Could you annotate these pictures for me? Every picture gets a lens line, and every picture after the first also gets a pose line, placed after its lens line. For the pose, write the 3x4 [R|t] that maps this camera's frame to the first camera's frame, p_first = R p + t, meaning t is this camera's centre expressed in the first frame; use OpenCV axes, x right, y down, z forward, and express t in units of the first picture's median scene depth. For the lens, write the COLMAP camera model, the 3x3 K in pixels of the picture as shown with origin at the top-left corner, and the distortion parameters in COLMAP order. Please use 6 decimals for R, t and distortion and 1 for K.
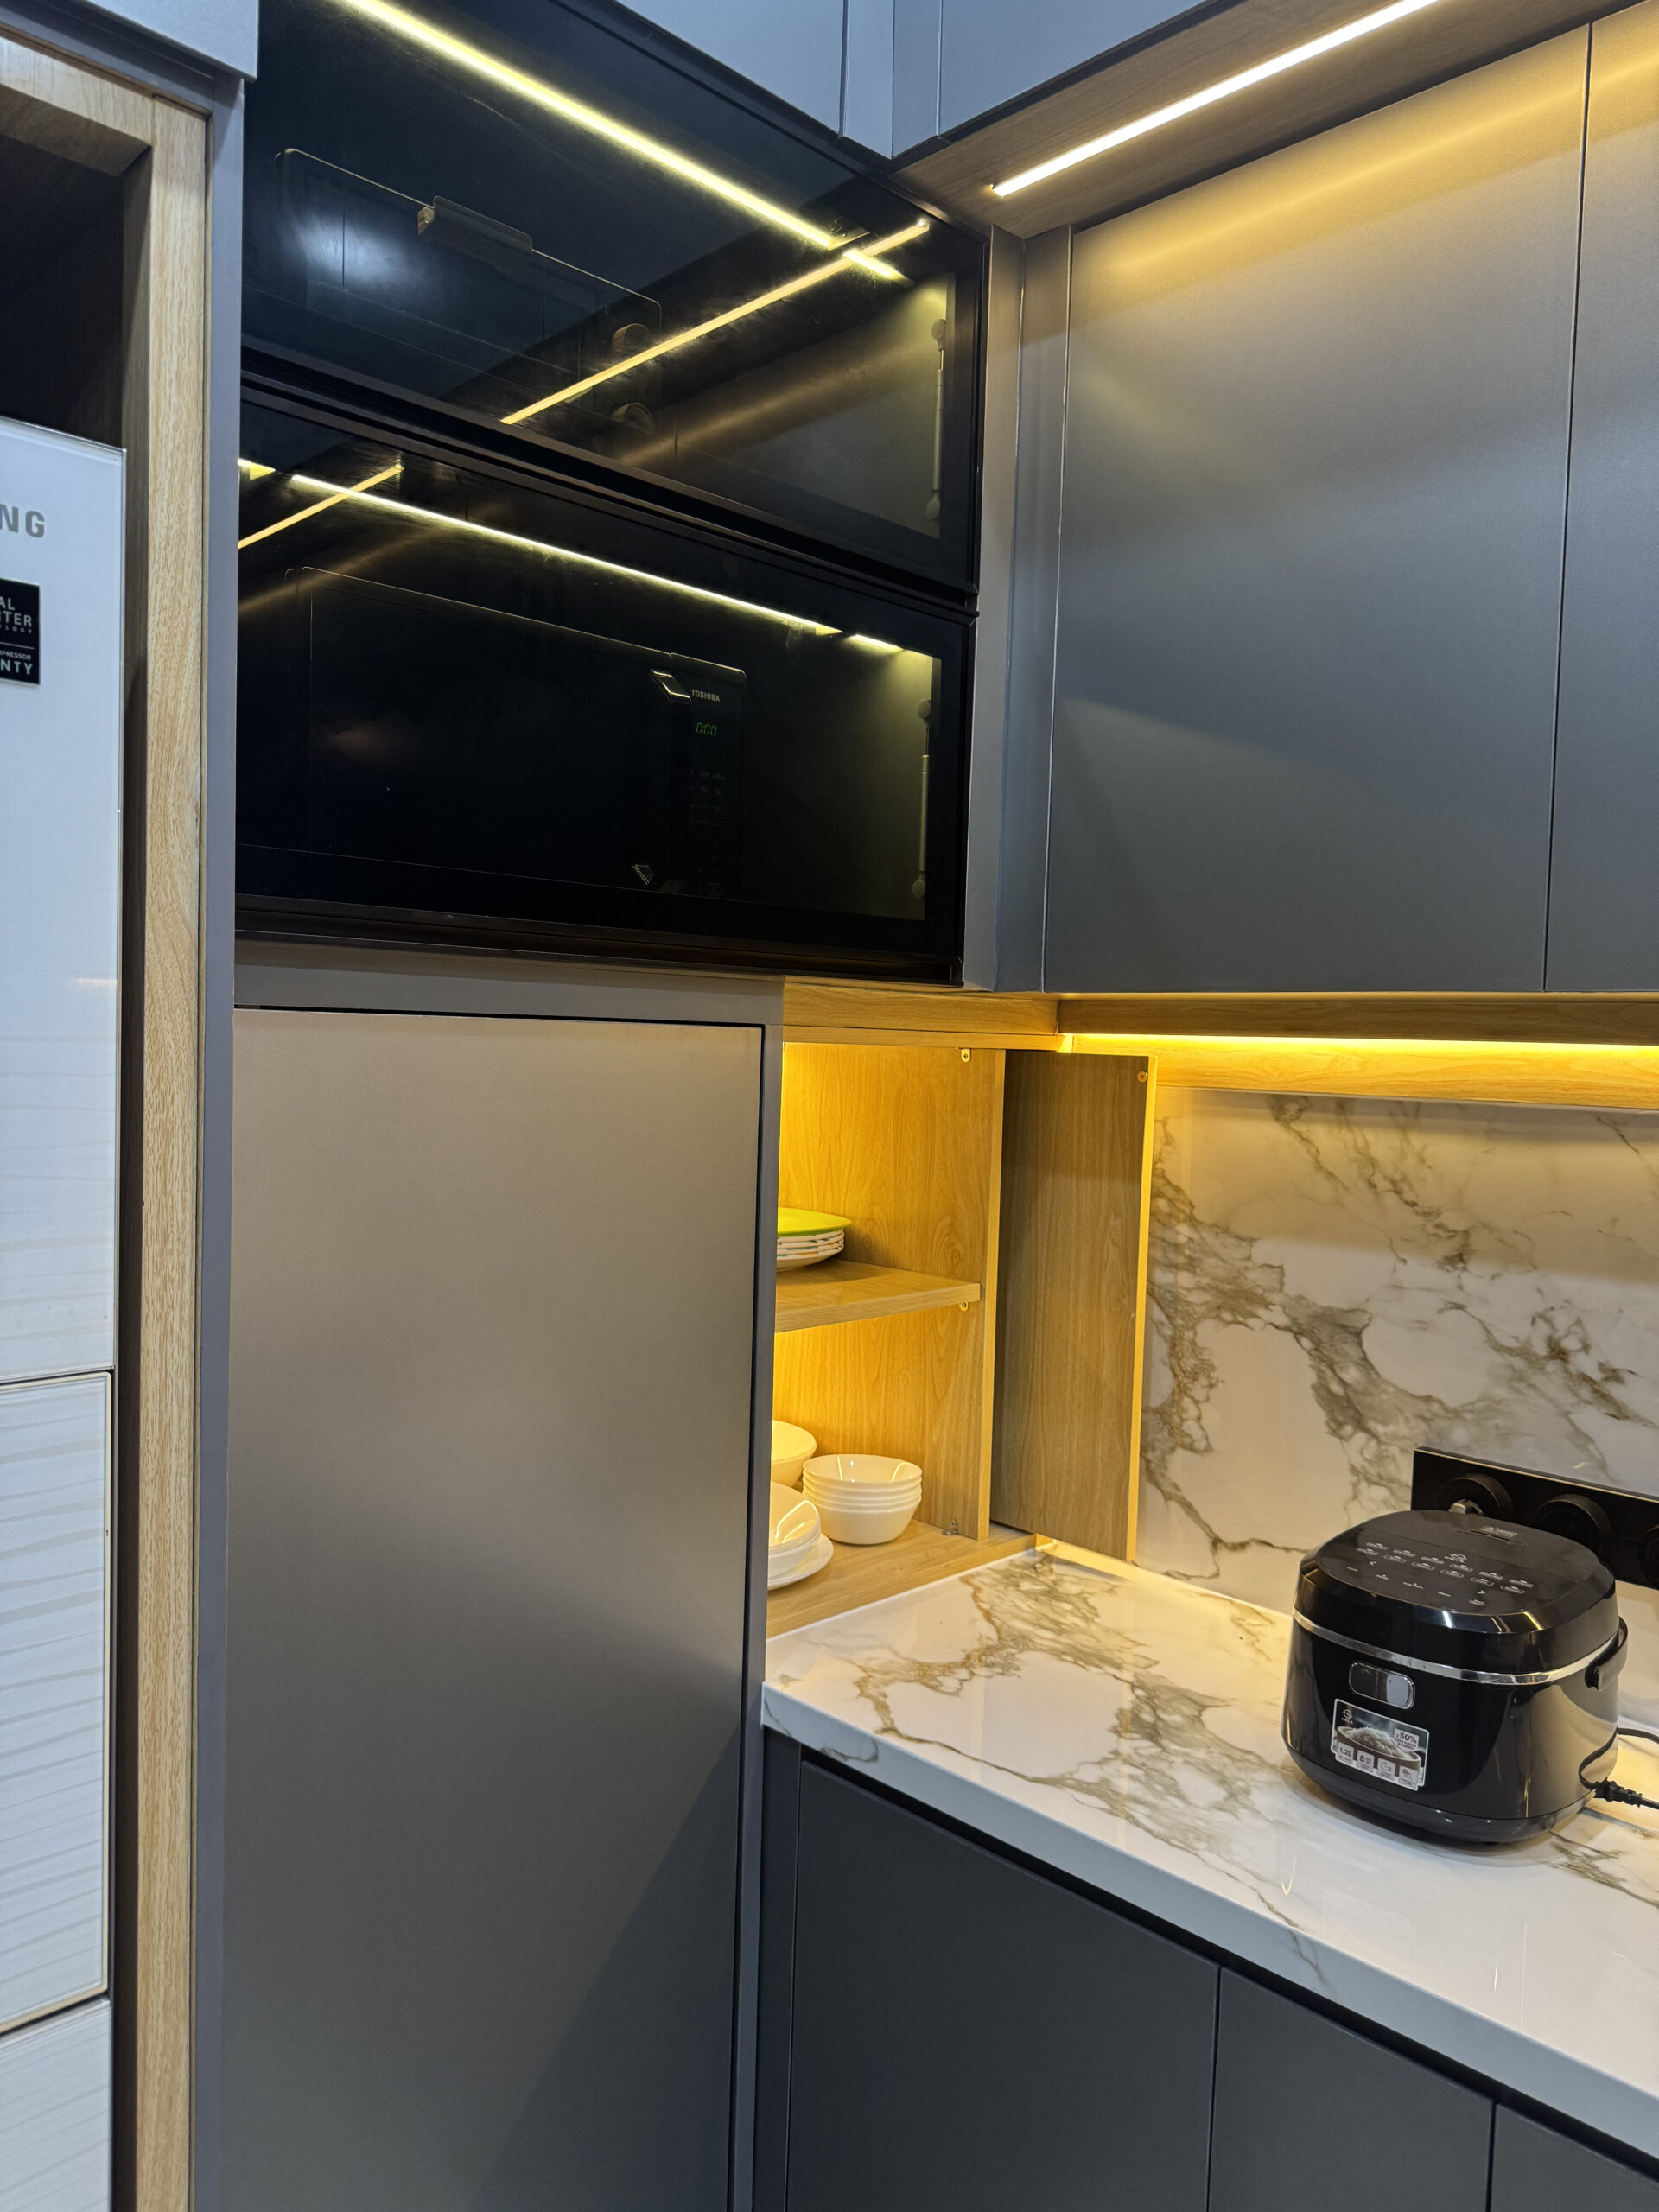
lens RADIAL K [[1561.7, 0, 831.9], [0, 1561.7, 1117.7], [0, 0, 1]] dist [0.188306, -0.411599]
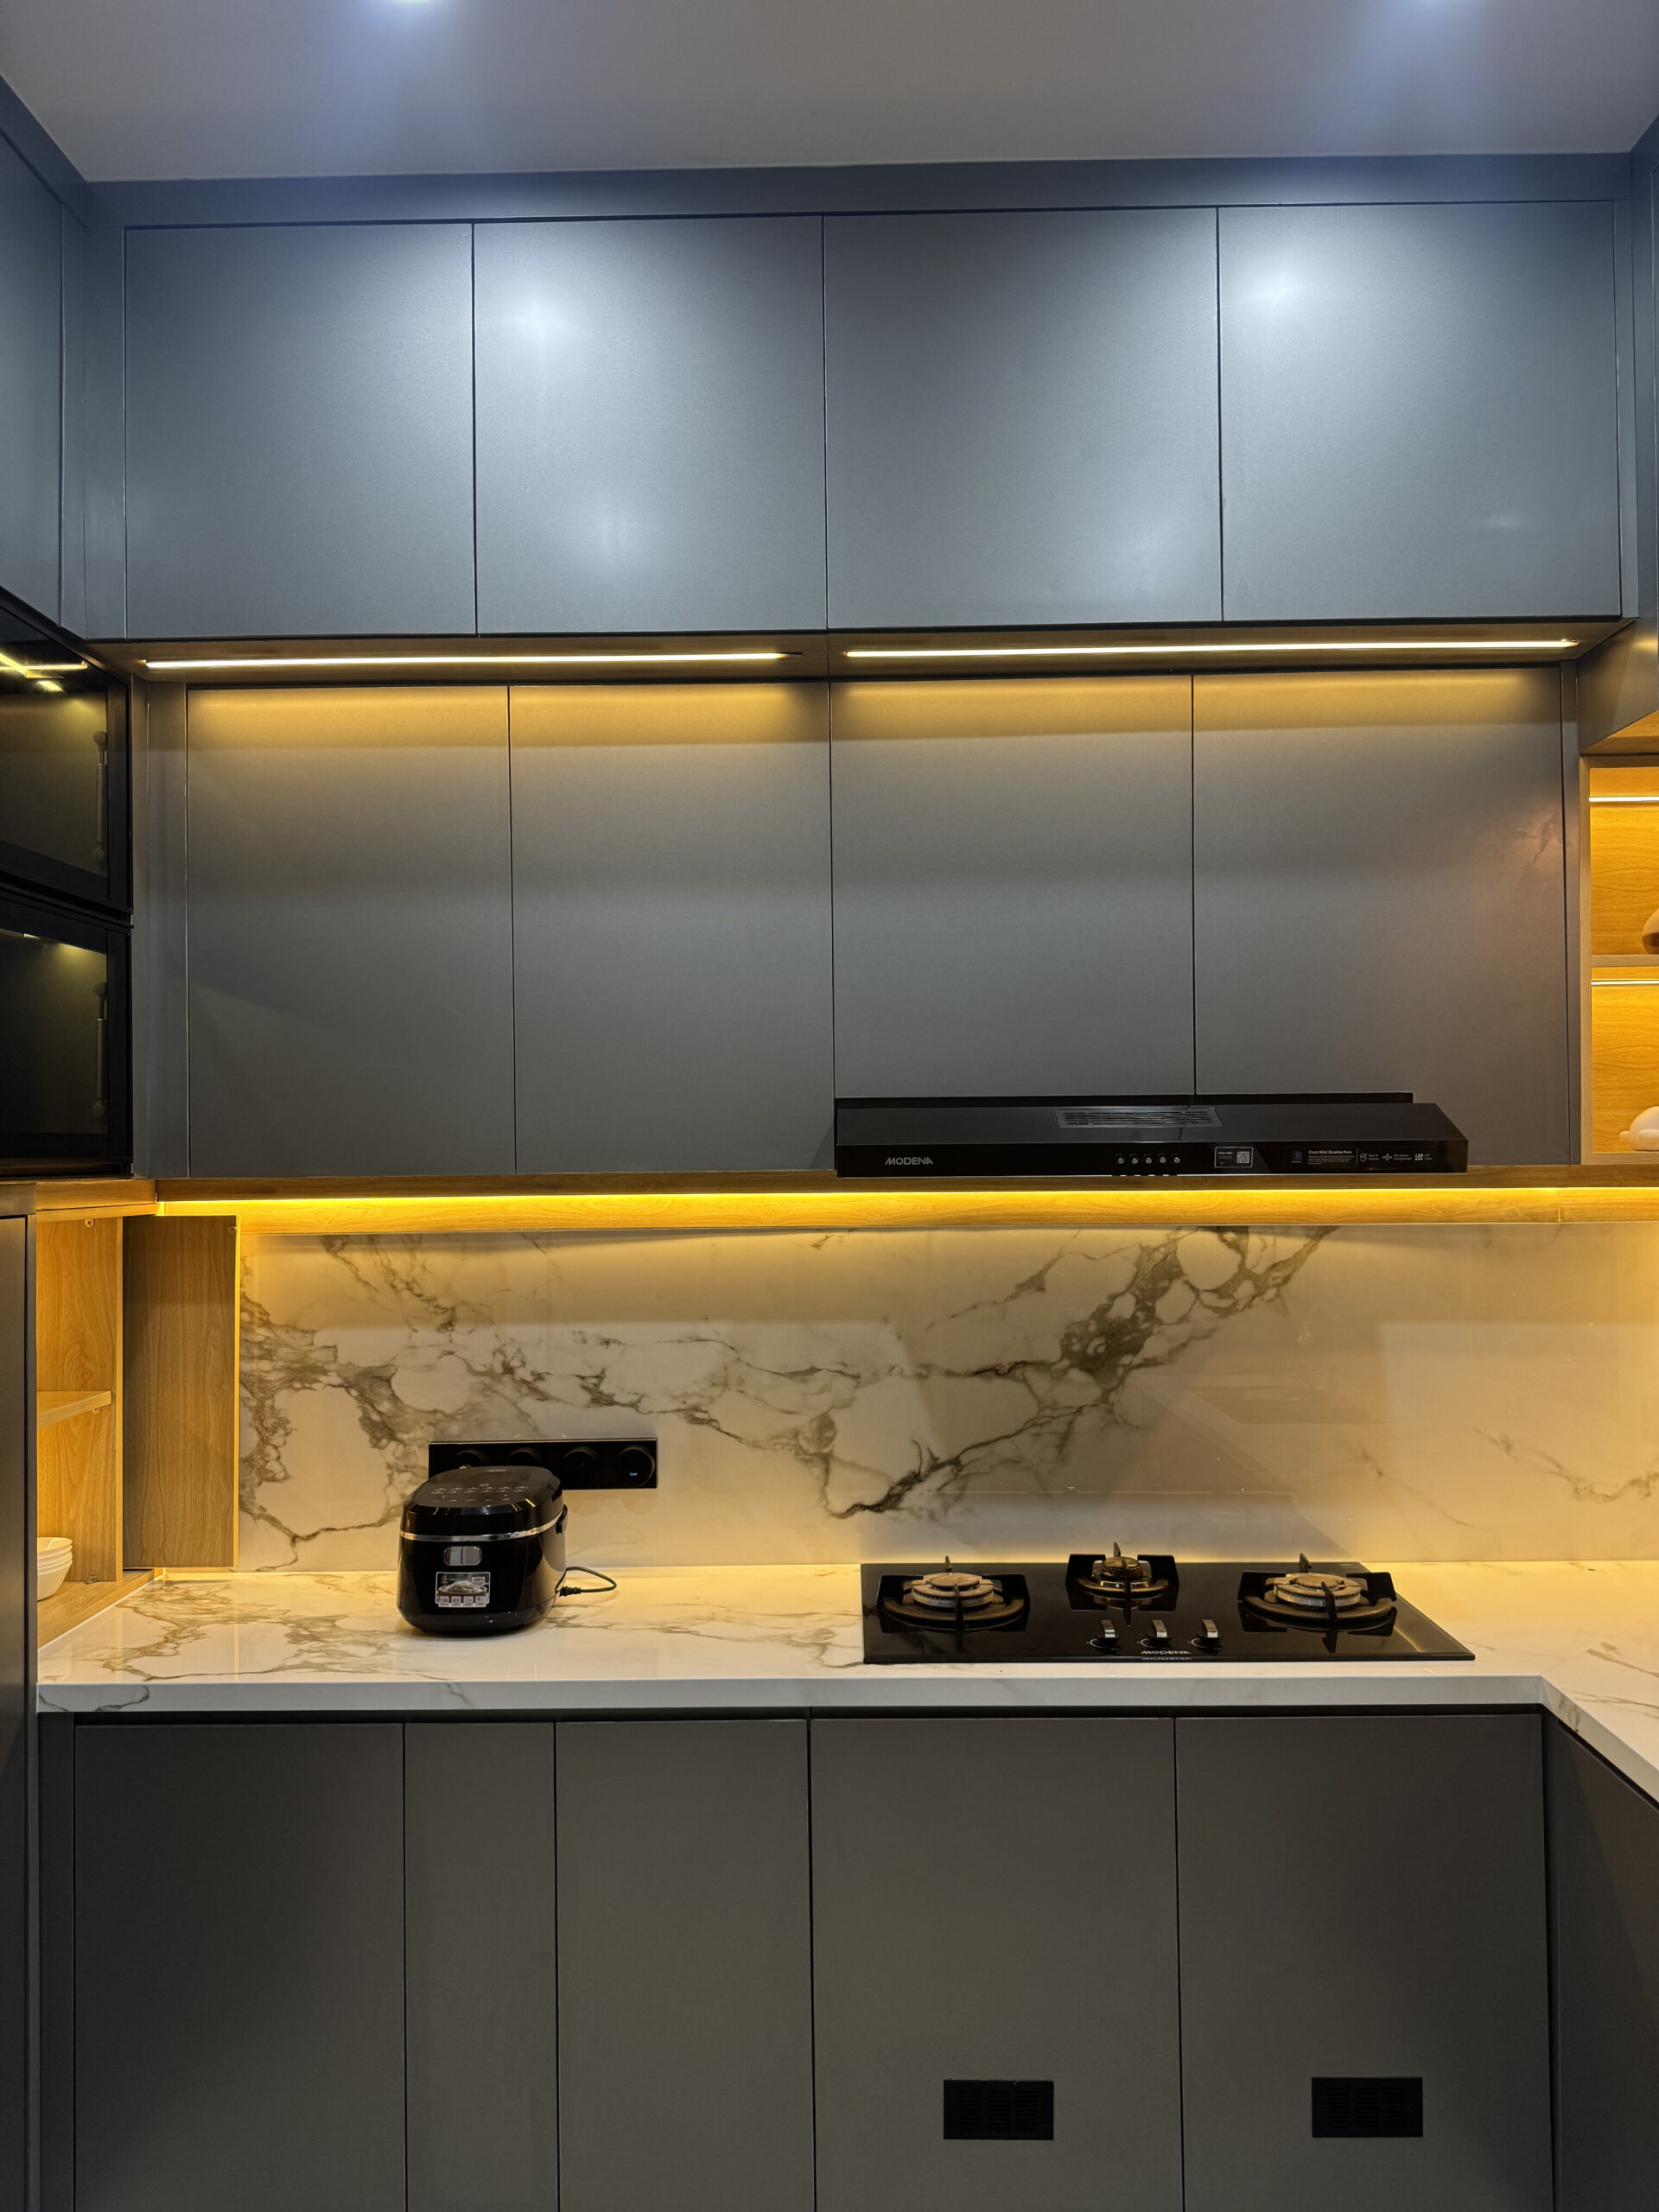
lens RADIAL K [[1561.7, 0, 831.9], [0, 1561.7, 1117.7], [0, 0, 1]] dist [0.188306, -0.411599]
pose [[0.718997, -0.022651, 0.694644, -0.462616], [0.070605, 0.996679, -0.040580, -0.032782], [-0.691418, 0.078222, 0.718208, -0.492657]]
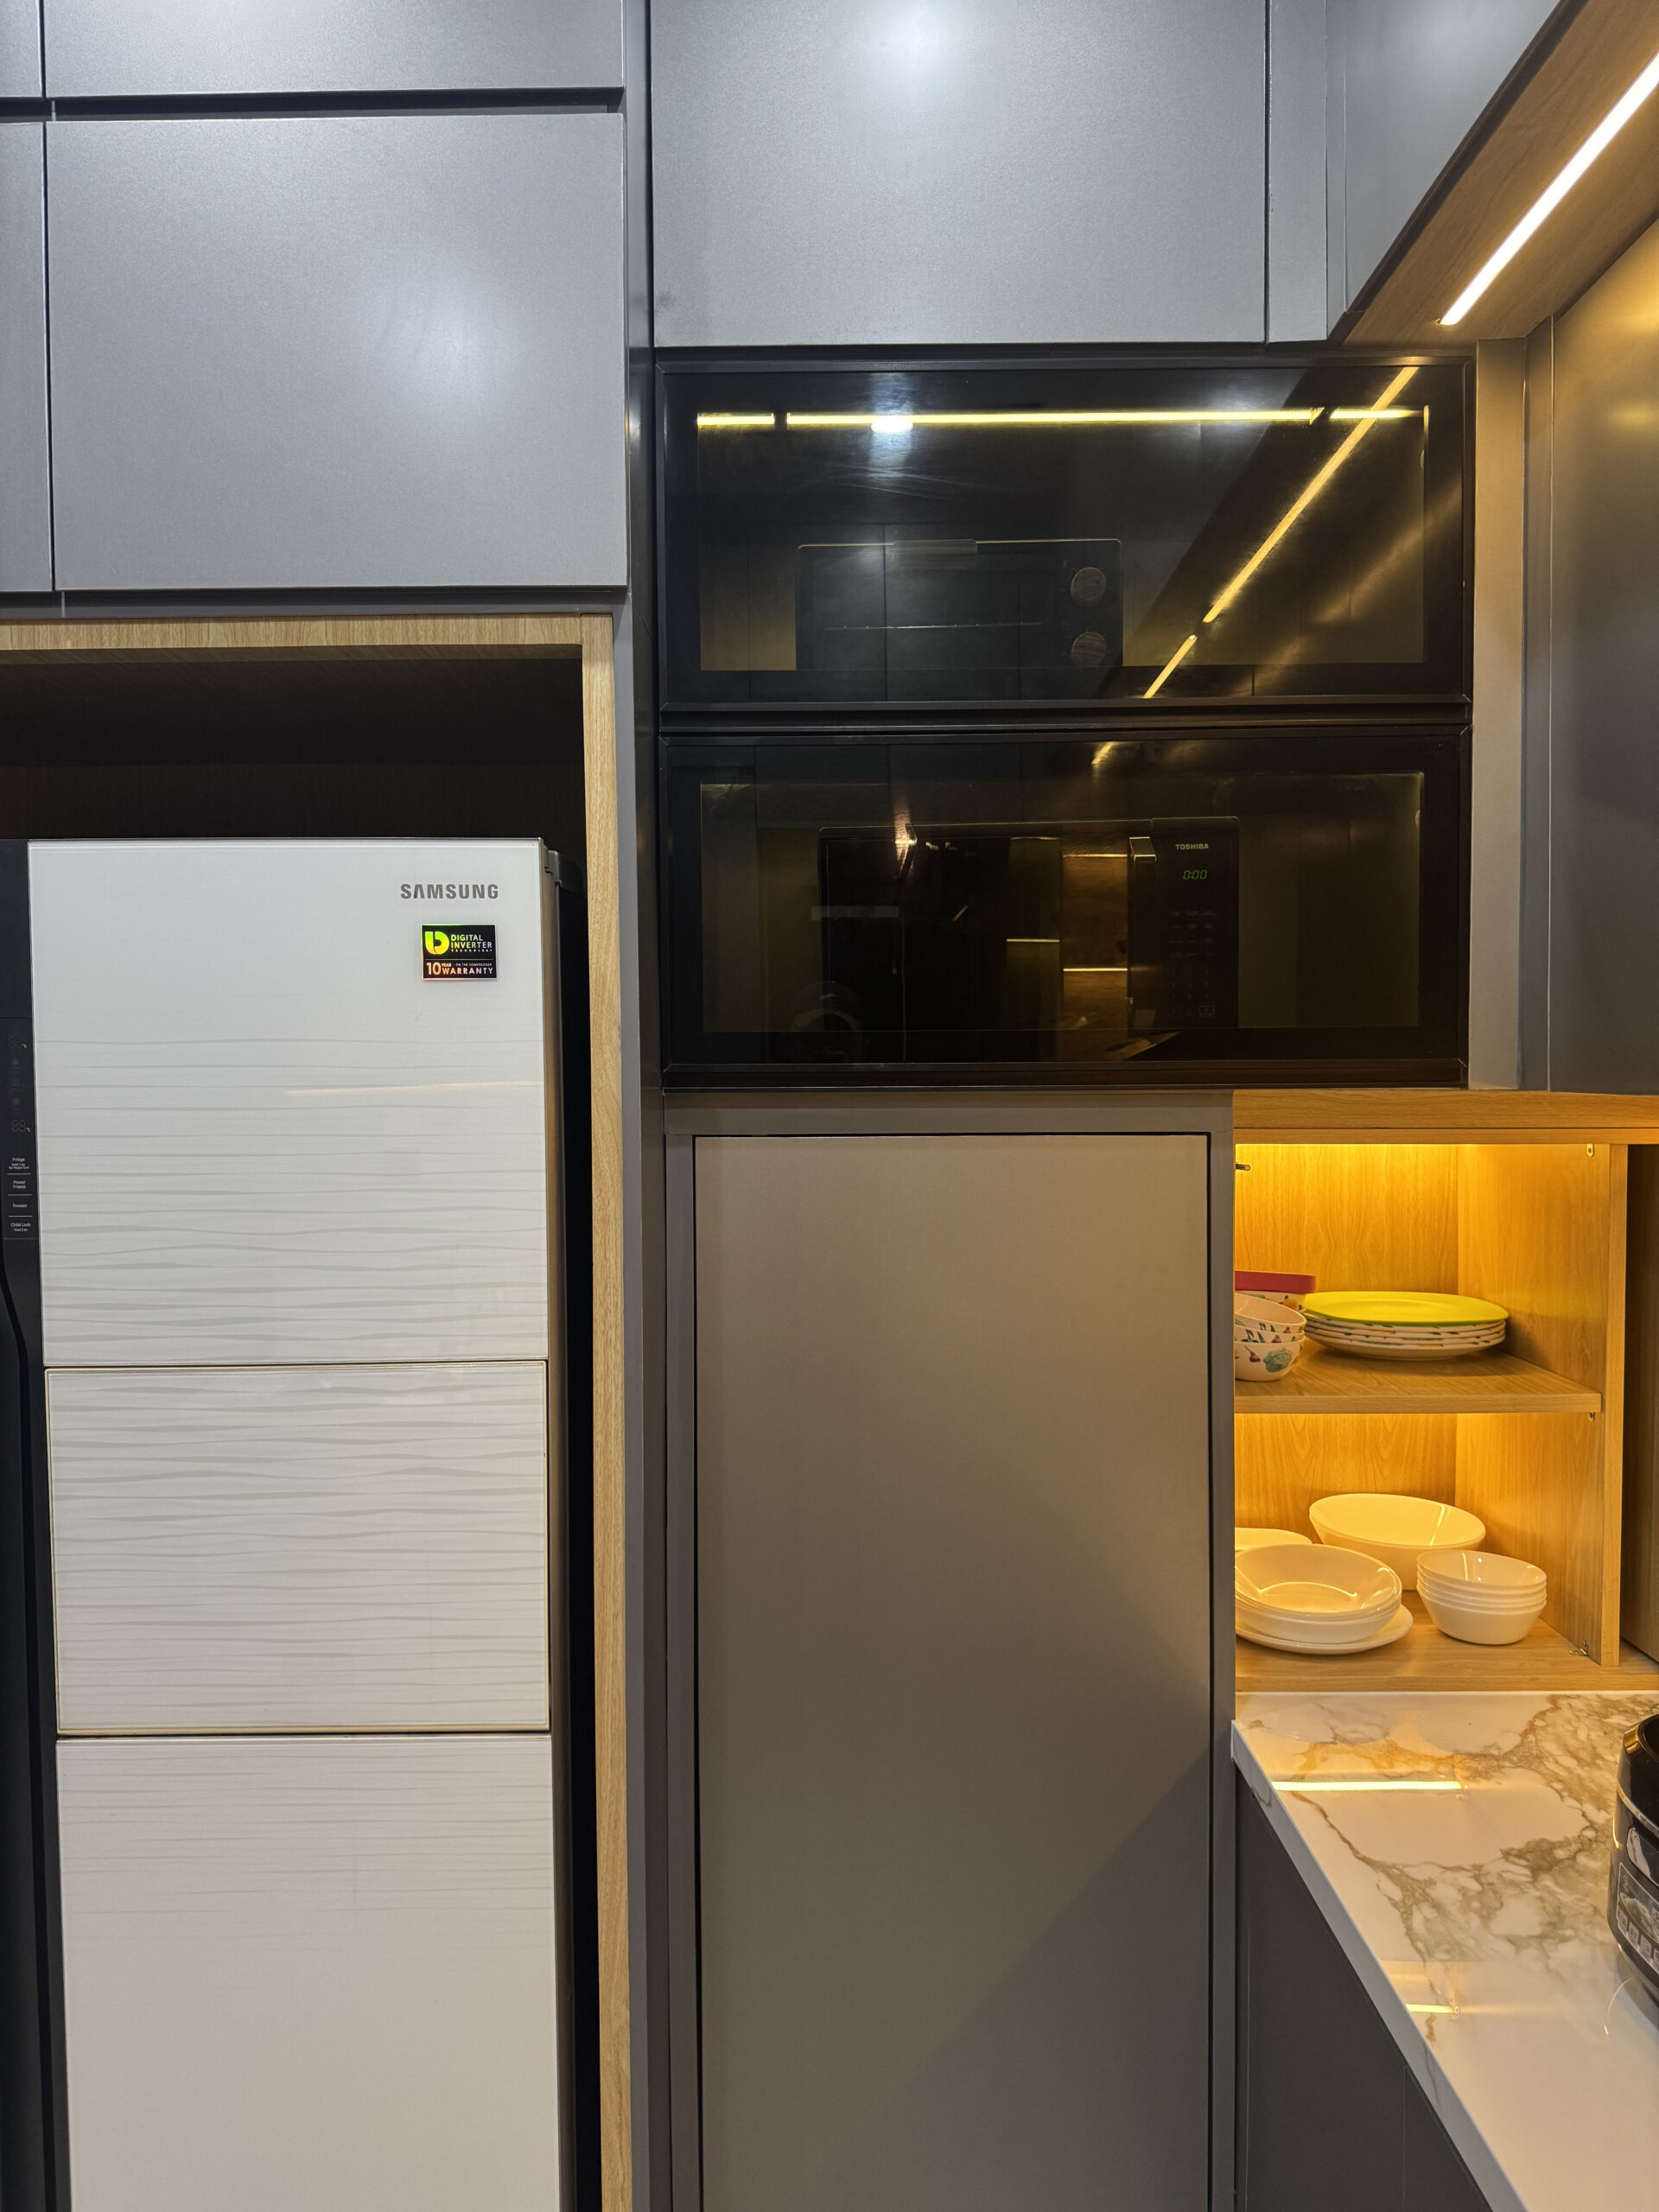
lens RADIAL K [[1589.4, 0, 827.7], [0, 1589.4, 1112.1], [0, 0, 1]] dist [0.051232, -0.090984]
pose [[0.702400, -0.004711, -0.711767, 0.510808], [-0.013065, 0.999724, -0.019510, -0.042402], [0.711663, 0.023003, 0.702145, -0.004554]]
